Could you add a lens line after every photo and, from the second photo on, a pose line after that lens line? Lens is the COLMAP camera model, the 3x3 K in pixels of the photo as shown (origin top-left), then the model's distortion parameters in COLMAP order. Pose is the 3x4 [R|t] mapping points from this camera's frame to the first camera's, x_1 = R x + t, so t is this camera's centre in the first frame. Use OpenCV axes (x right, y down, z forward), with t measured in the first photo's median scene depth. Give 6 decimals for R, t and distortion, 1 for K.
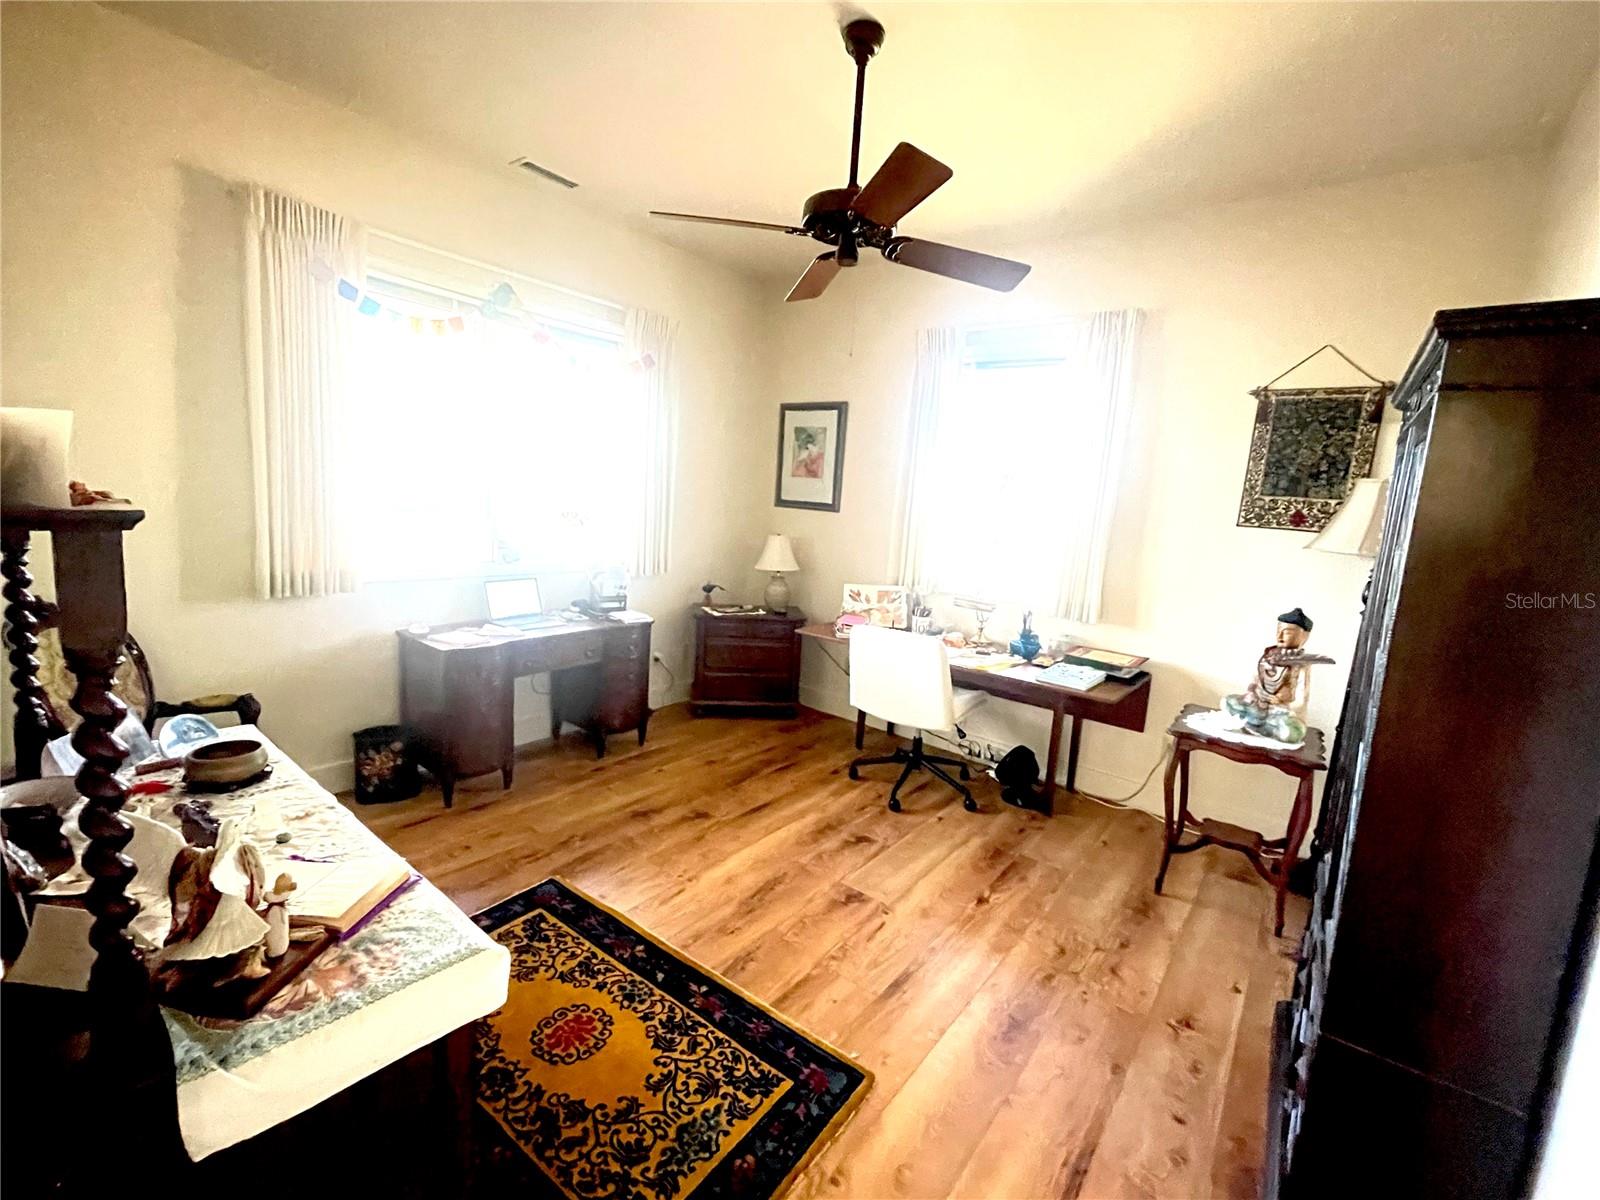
lens RADIAL K [[709.2, 0, 800.0], [0, 709.2, 600.0], [0, 0, 1]] dist [-0.000534, -0.000138]
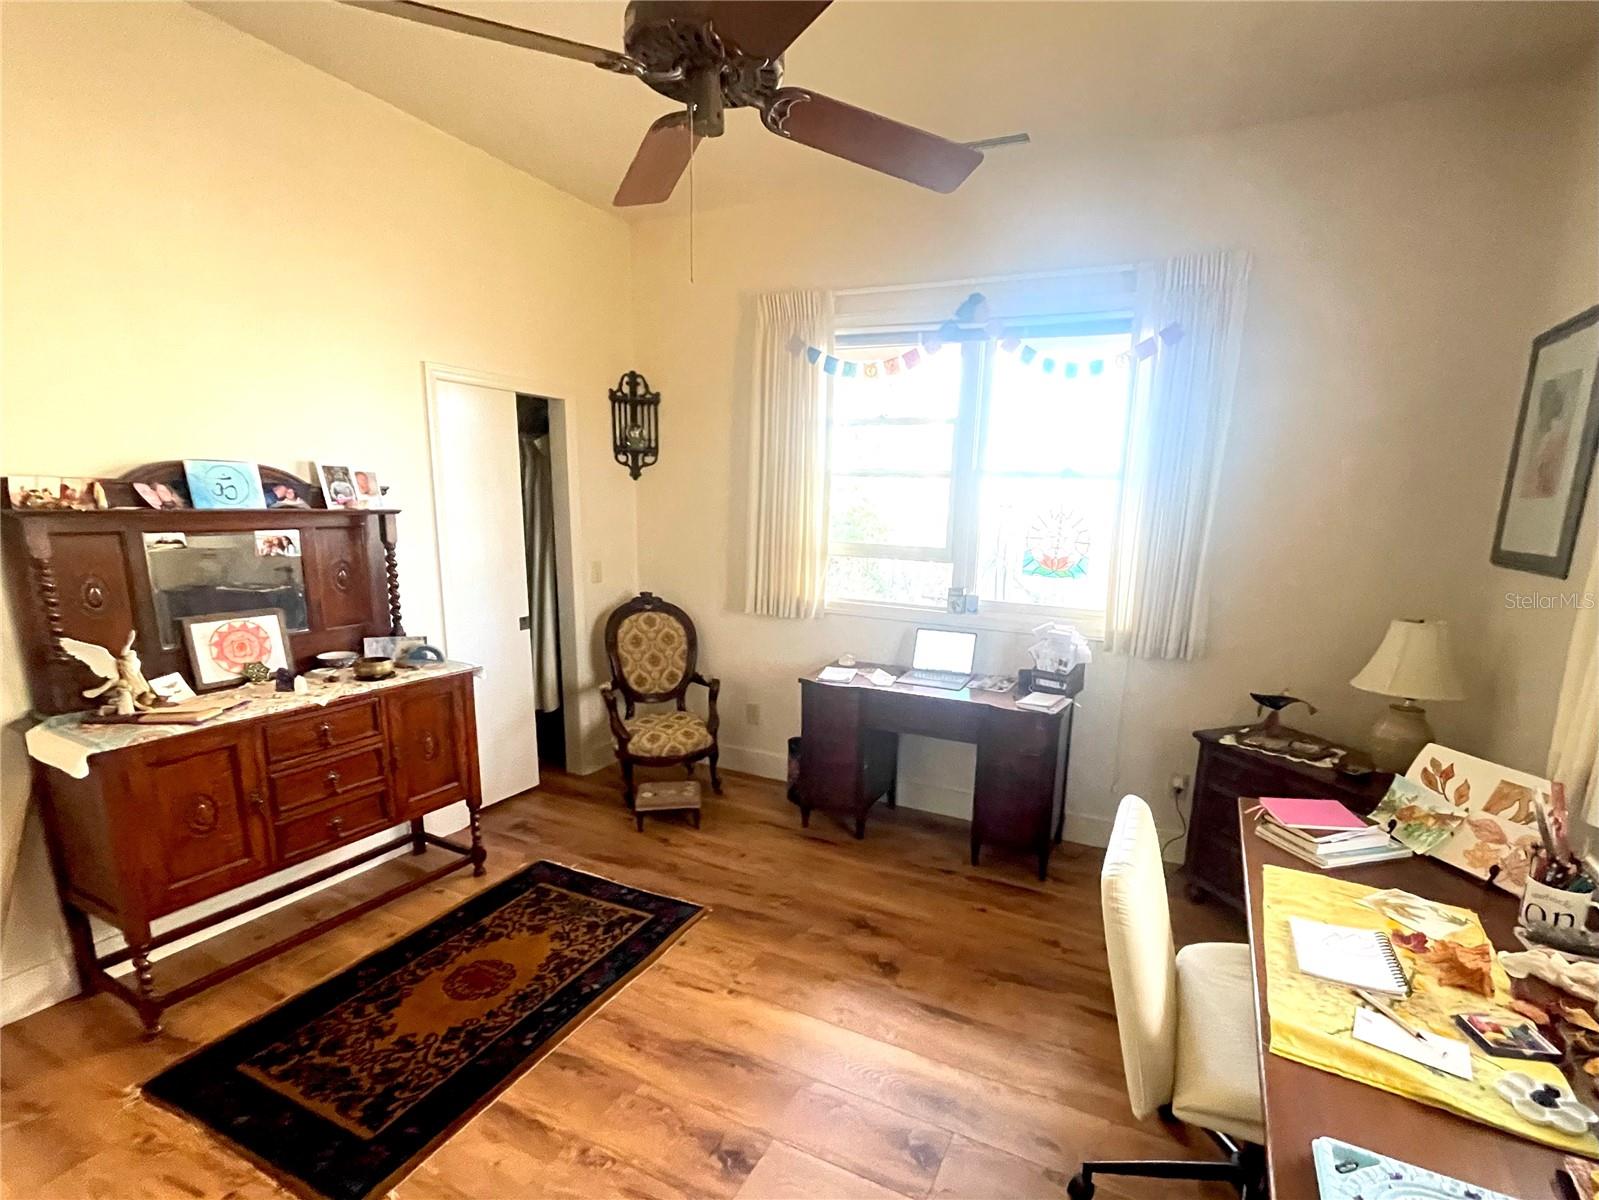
lens RADIAL K [[745.5, 0, 804.6], [0, 745.5, 659.9], [0, 0, 1]] dist [-0.000652, 0.000153]
pose [[0.203213, 0.147154, -0.968013, 0.508164], [-0.163960, 0.979796, 0.114526, -0.075530], [0.965309, 0.135443, 0.223235, 0.660646]]
